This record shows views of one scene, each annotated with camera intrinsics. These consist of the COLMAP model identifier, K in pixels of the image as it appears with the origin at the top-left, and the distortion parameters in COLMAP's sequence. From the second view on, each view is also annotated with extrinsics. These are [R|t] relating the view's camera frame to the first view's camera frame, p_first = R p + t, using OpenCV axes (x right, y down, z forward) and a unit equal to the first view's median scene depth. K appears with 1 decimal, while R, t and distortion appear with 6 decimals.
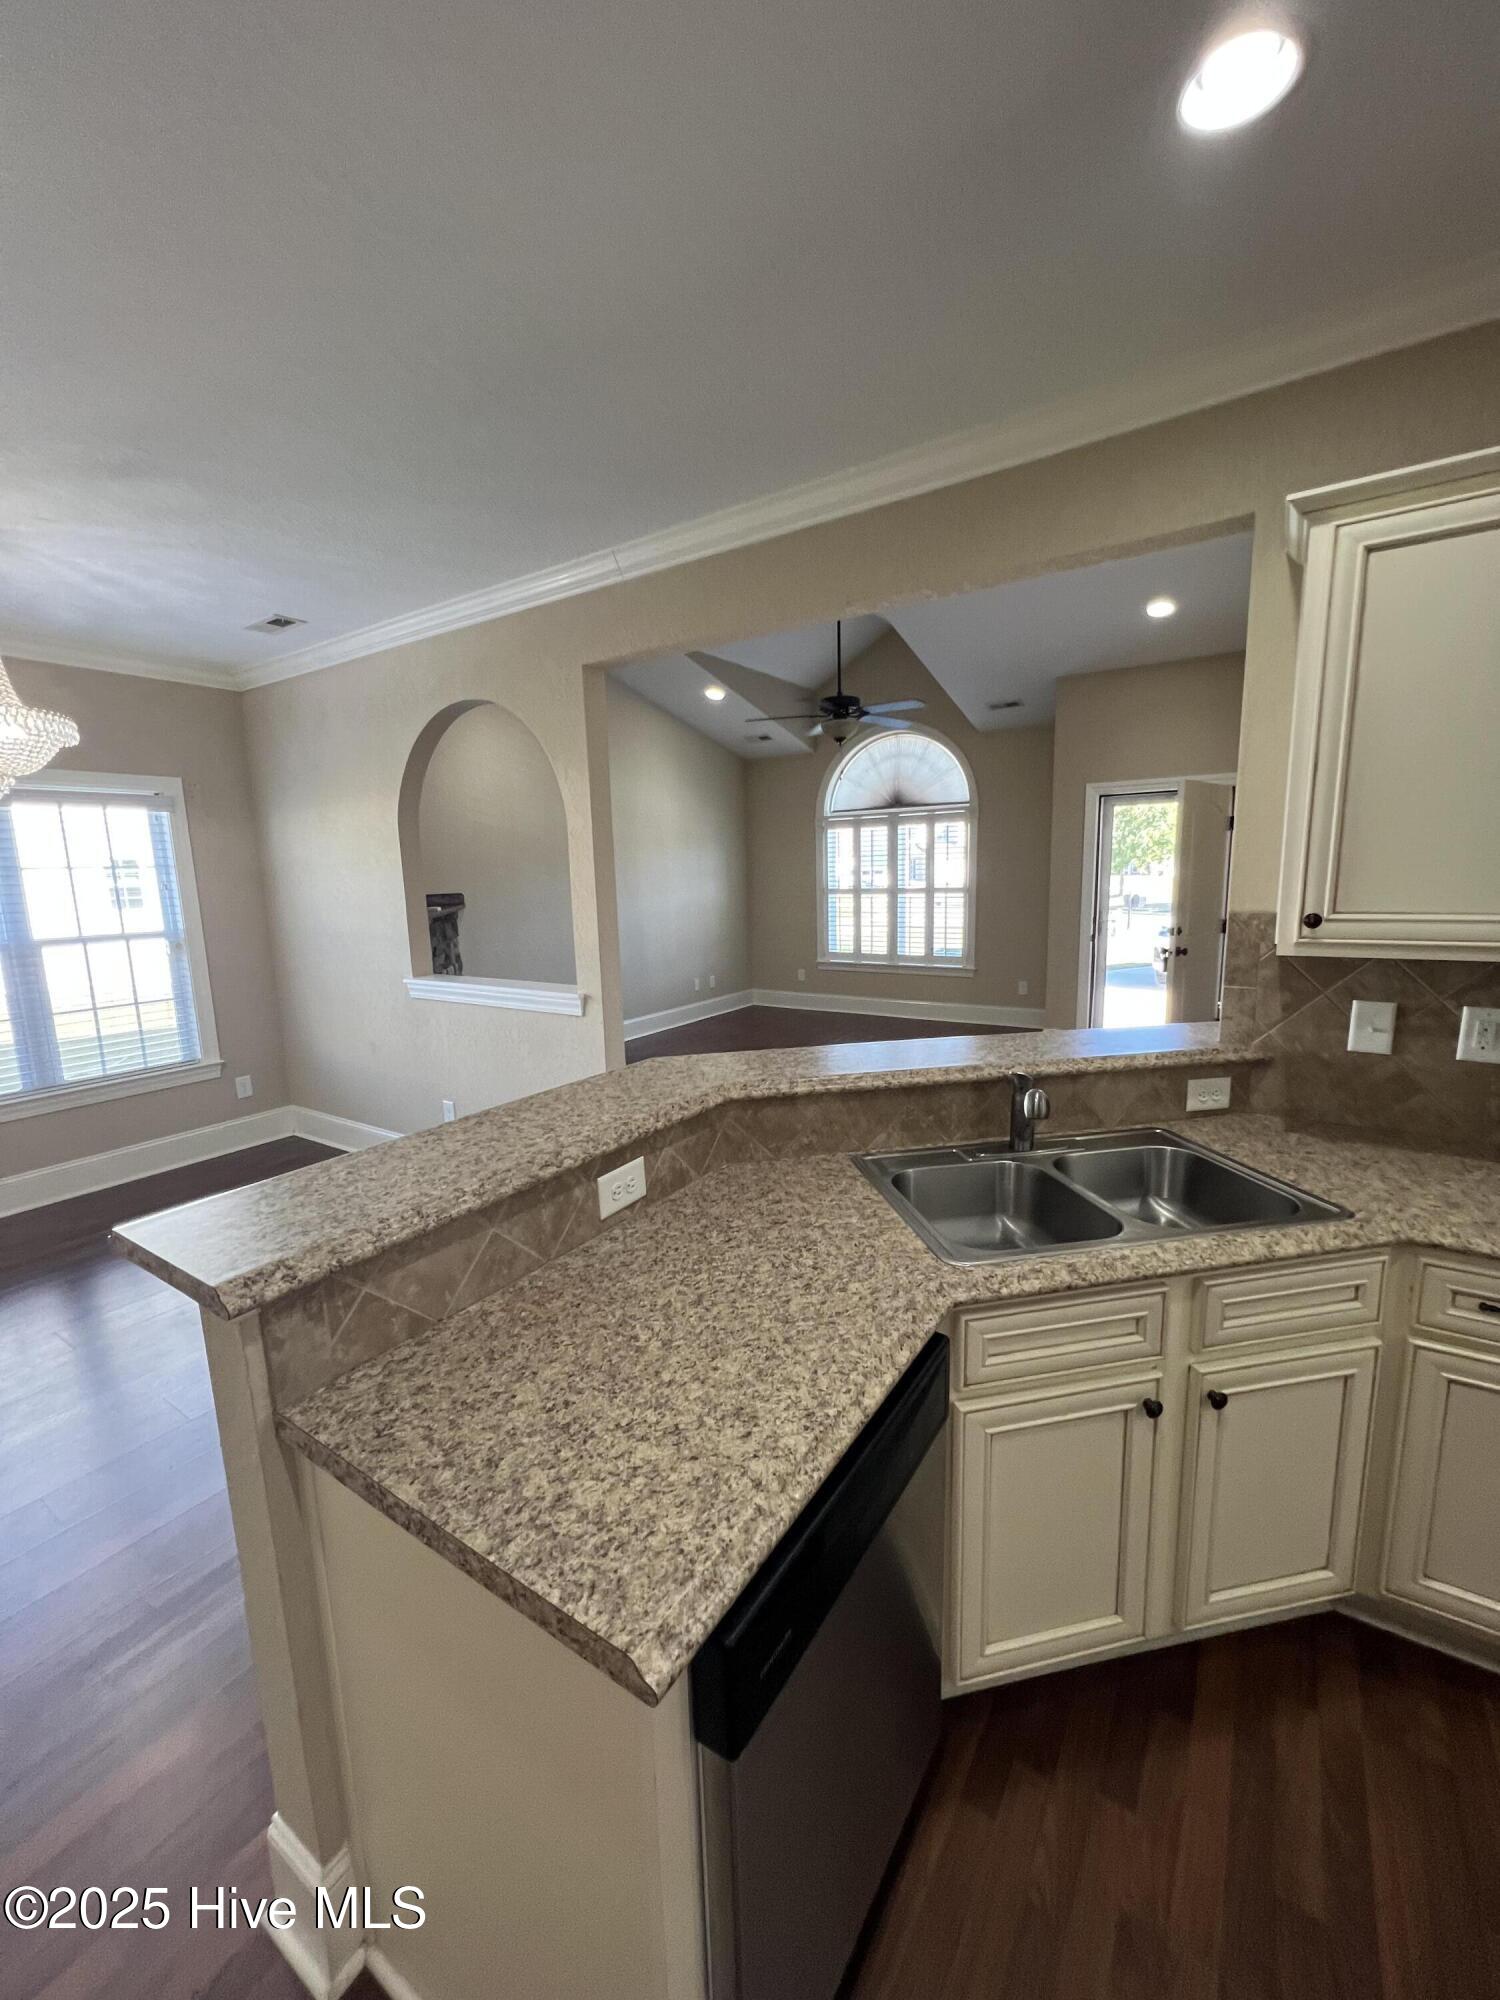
lens RADIAL K [[799.9, 0, 750.0], [0, 799.9, 1001.4], [0, 0, 1]] dist [-0.000672, 0.000553]
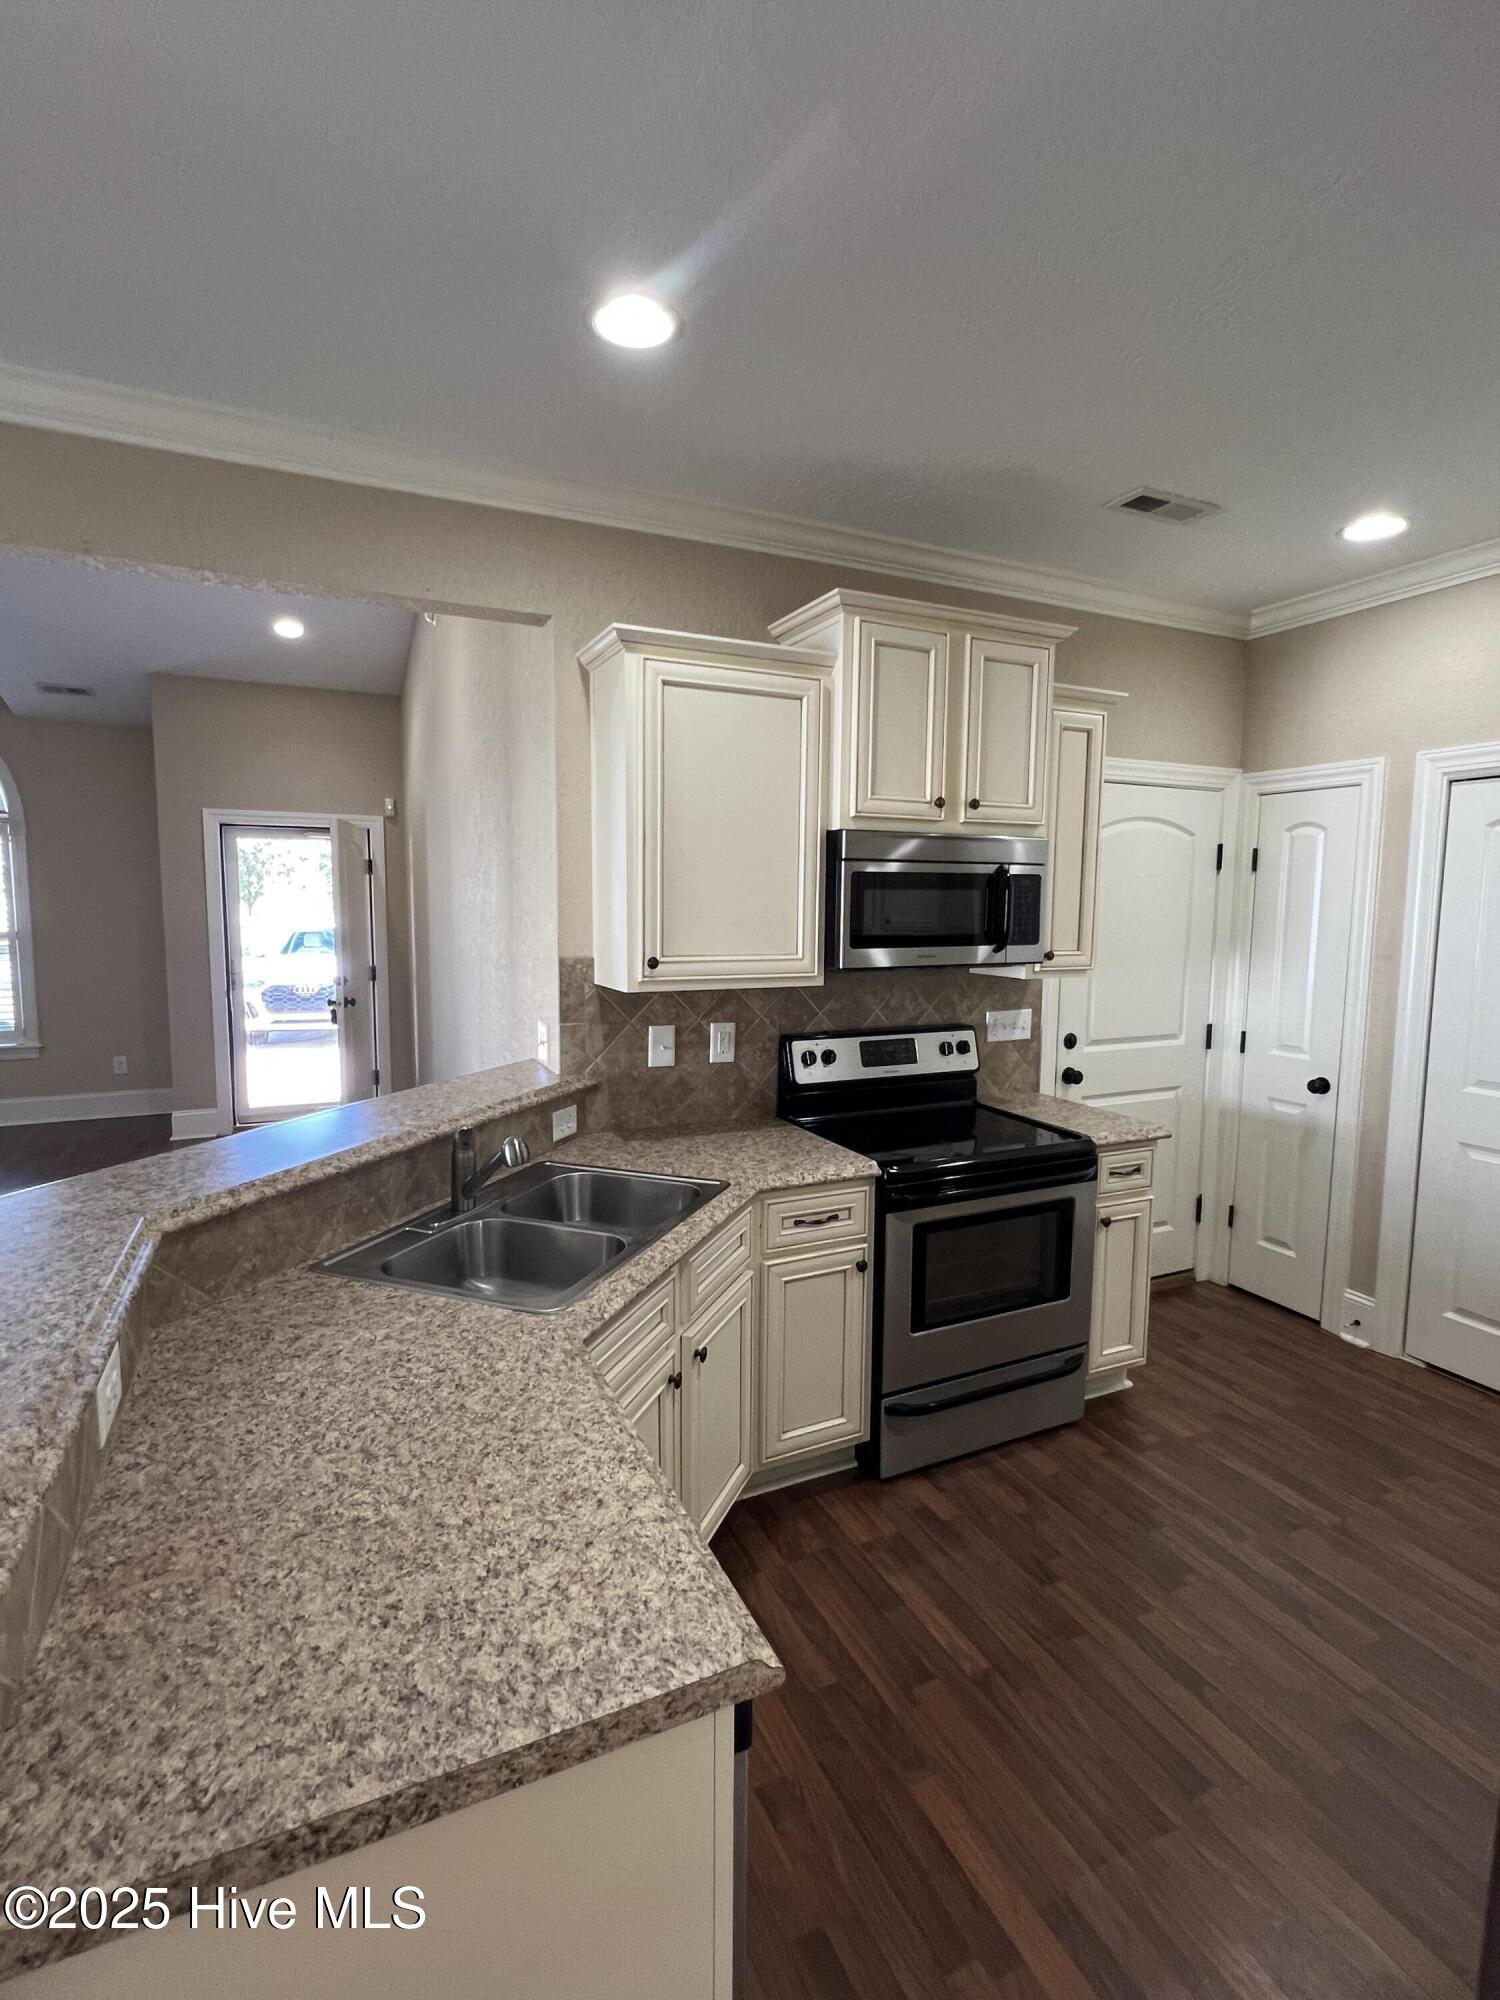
lens RADIAL K [[951.0, 0, 746.8], [0, 951.0, 1002.6], [0, 0, 1]] dist [-0.002253, 0.001607]
pose [[0.522458, -0.060339, 0.850527, -0.279275], [0.116660, 0.993171, -0.001203, -0.012215], [-0.844647, 0.099851, 0.525929, 0.060341]]
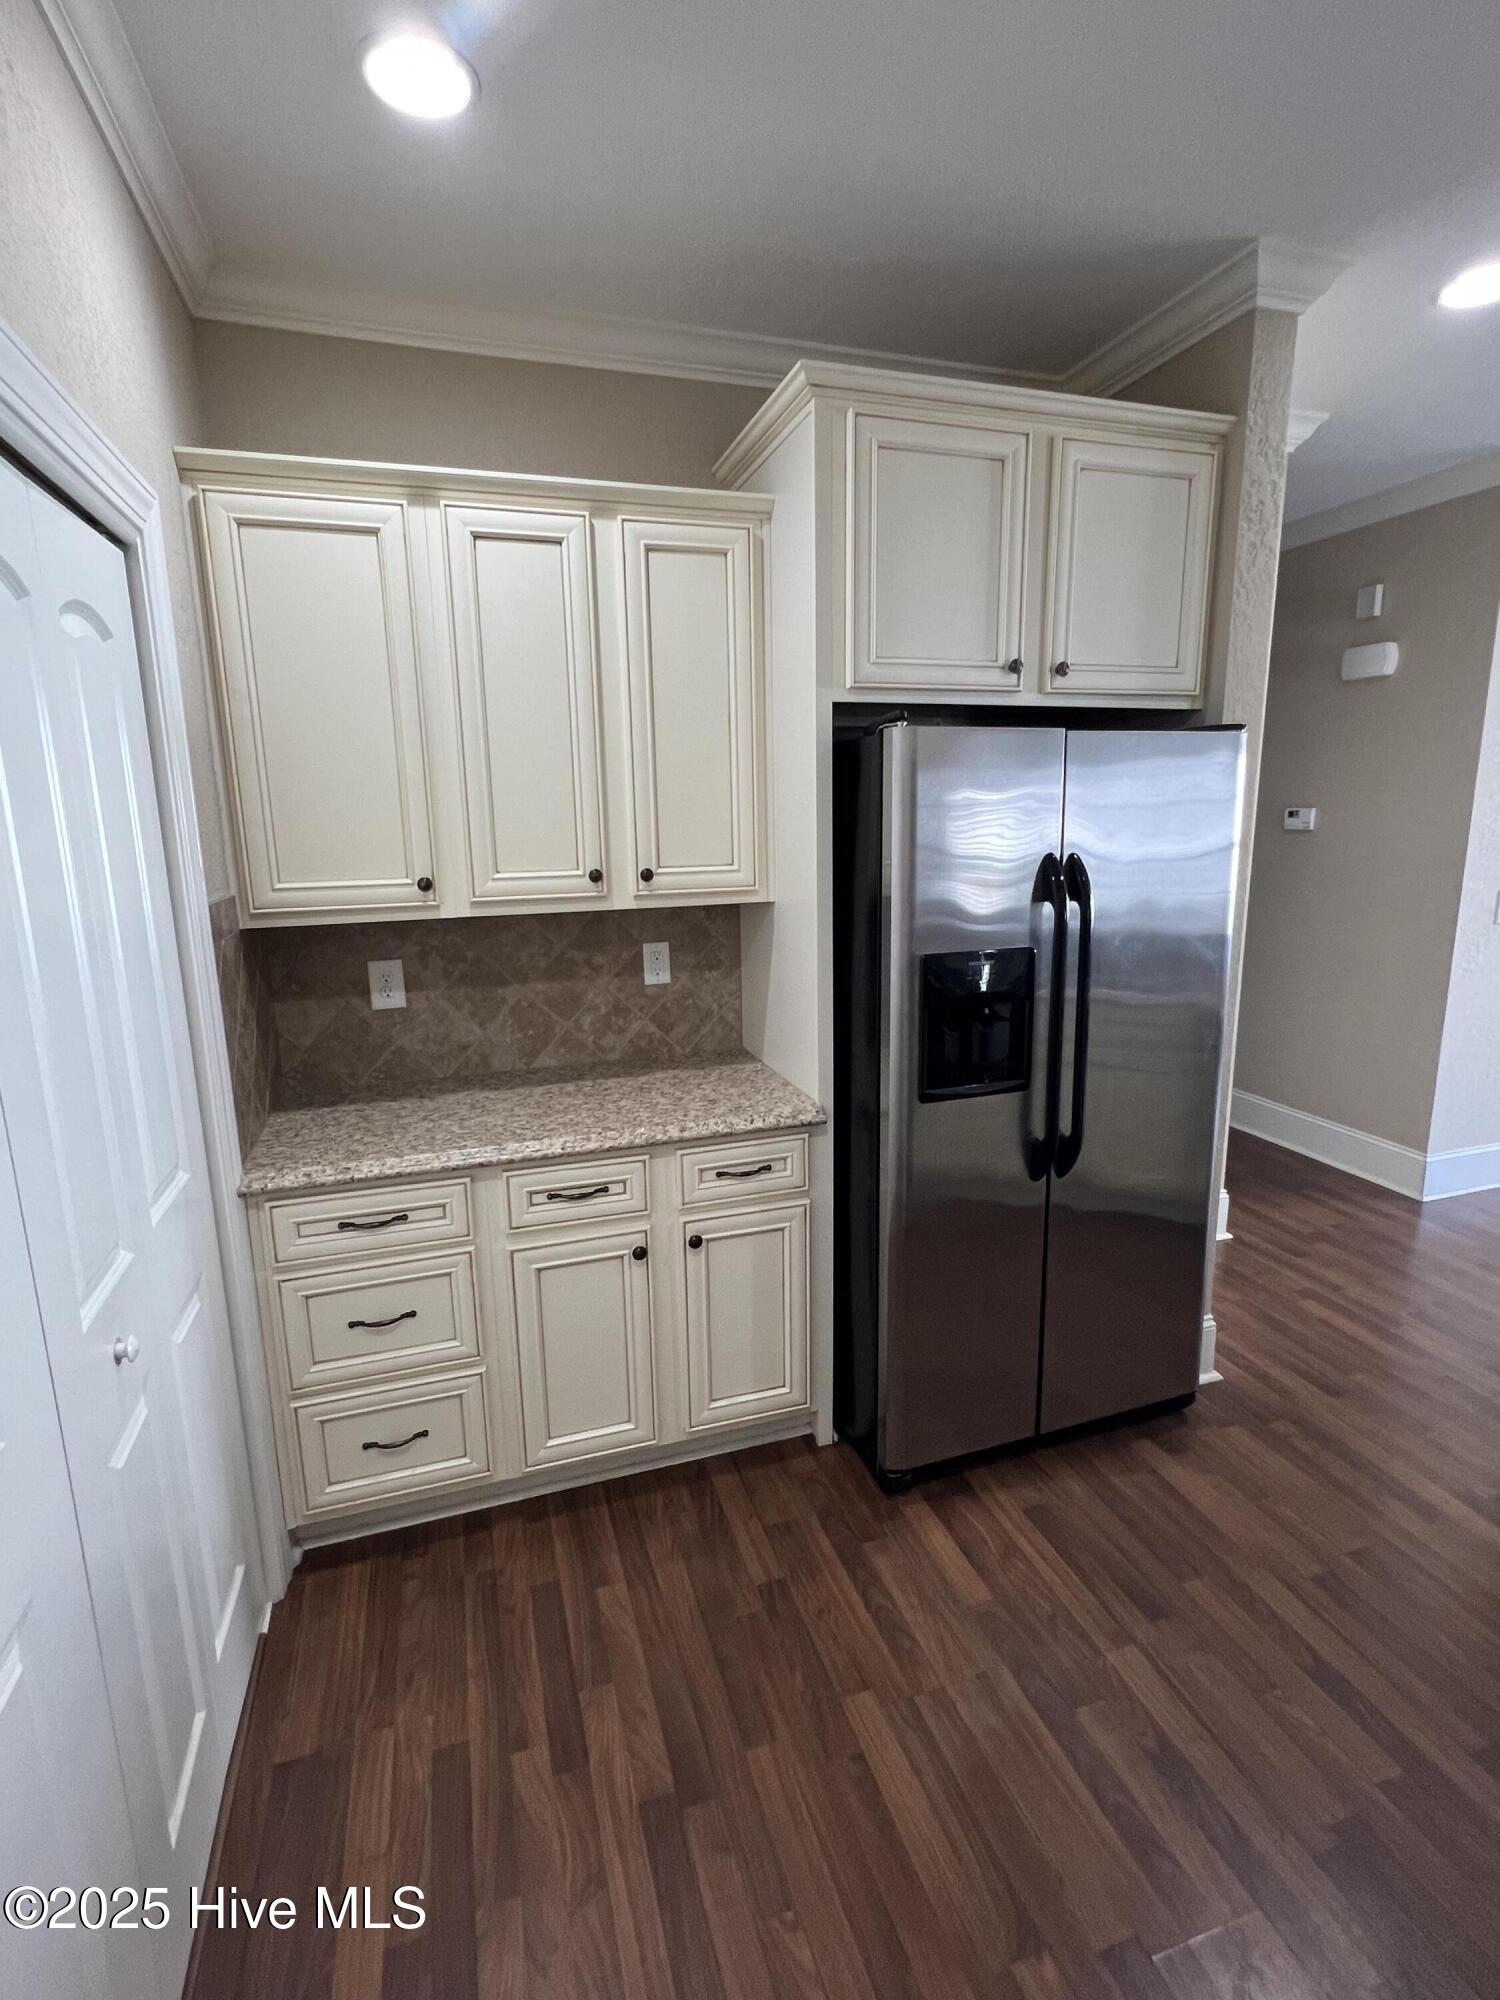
lens RADIAL K [[951.0, 0, 743.7], [0, 951.0, 996.8], [0, 0, 1]] dist [-0.002253, 0.001607]
pose [[-0.626547, 0.190127, -0.755838, 1.017515], [-0.092896, 0.944658, 0.314629, -0.057010], [0.773828, 0.267344, -0.574210, 0.139622]]
